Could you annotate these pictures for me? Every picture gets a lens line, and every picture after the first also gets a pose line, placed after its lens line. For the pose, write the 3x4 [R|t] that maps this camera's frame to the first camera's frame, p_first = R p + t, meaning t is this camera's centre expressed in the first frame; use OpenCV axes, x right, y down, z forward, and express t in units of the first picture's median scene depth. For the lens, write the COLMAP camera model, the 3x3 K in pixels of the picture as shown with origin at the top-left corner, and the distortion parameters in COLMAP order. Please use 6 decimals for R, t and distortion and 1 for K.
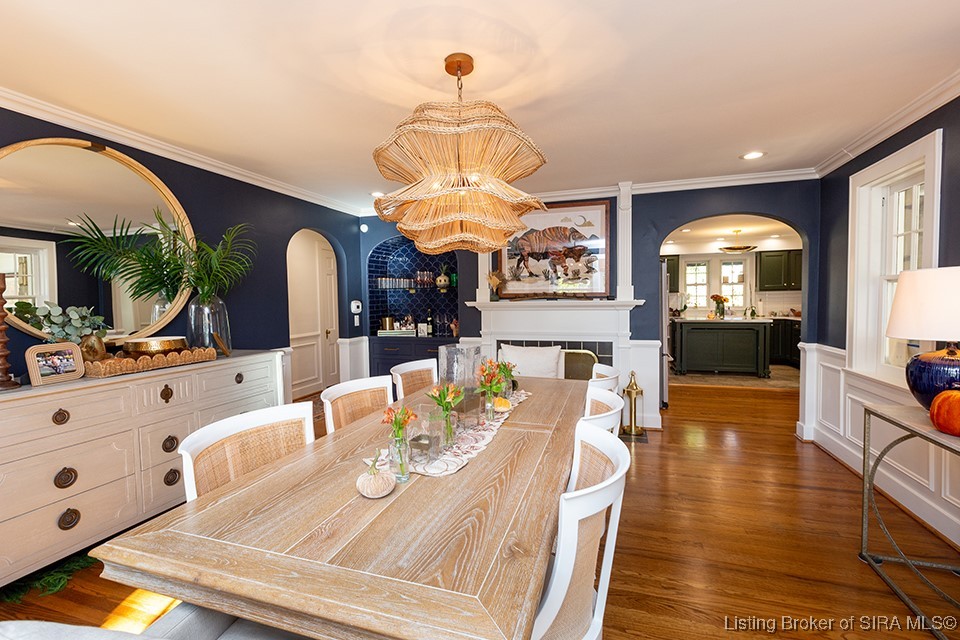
lens RADIAL K [[433.0, 0, 472.6], [0, 433.0, 321.3], [0, 0, 1]] dist [-0.003043, 0.004069]
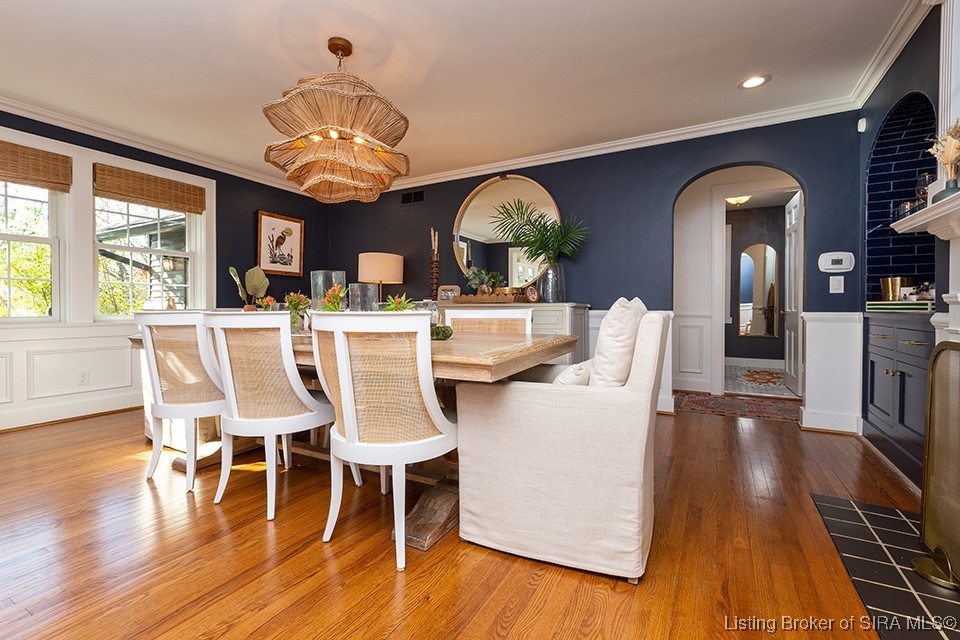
lens RADIAL K [[433.0, 0, 484.2], [0, 433.0, 311.7], [0, 0, 1]] dist [-0.003043, 0.004069]
pose [[-0.193930, 0.029485, -0.980572, 0.434712], [-0.046391, 0.998154, 0.039189, 0.036067], [0.979918, 0.053089, -0.192204, 0.642265]]
